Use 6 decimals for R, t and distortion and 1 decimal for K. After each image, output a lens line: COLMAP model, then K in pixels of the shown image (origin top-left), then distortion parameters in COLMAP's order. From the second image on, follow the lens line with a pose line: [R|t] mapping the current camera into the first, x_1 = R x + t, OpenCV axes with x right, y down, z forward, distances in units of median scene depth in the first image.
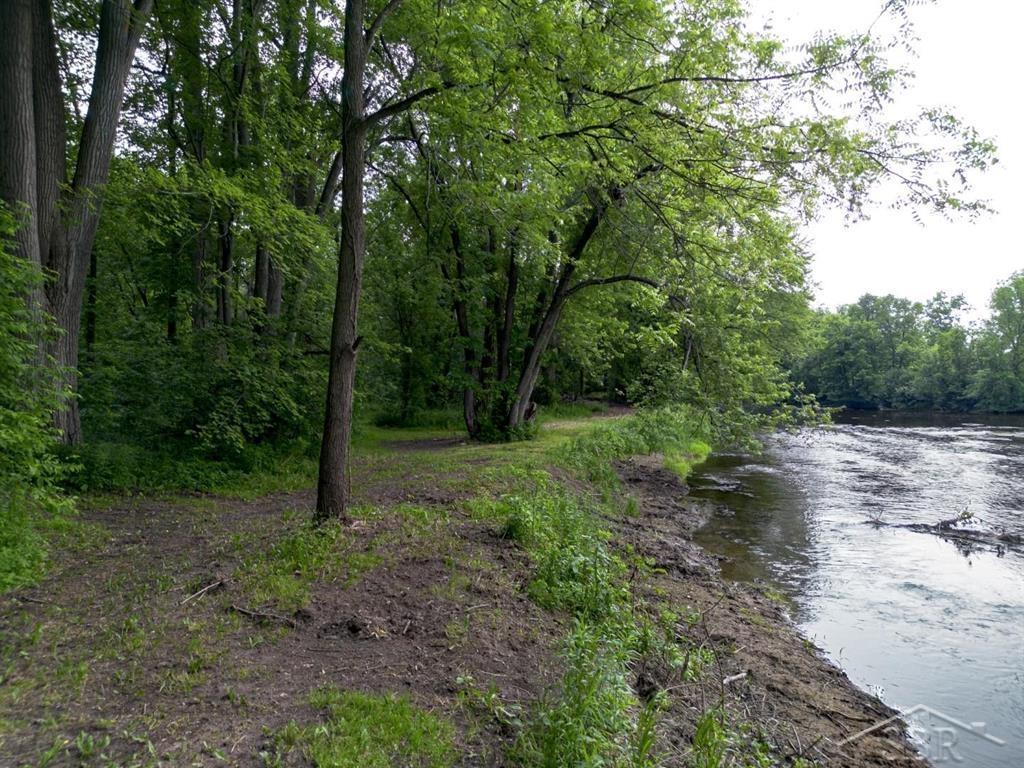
lens RADIAL K [[714.0, 0, 512.8], [0, 714.0, 380.9], [0, 0, 1]] dist [-0.005774, -0.003606]
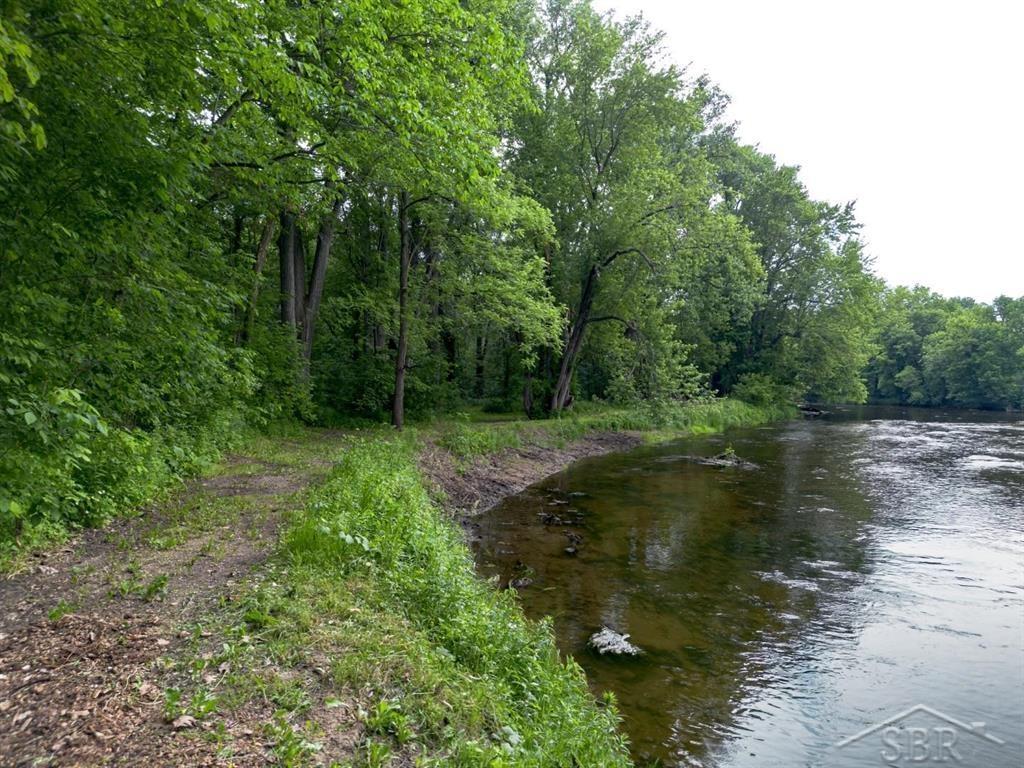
lens RADIAL K [[714.0, 0, 511.6], [0, 714.0, 384.7], [0, 0, 1]] dist [-0.005774, -0.003606]
pose [[0.968434, 0.003965, -0.249239, 0.174561], [-0.002768, 0.999983, 0.005156, -0.000227], [0.249255, -0.004303, 0.968428, -0.314859]]
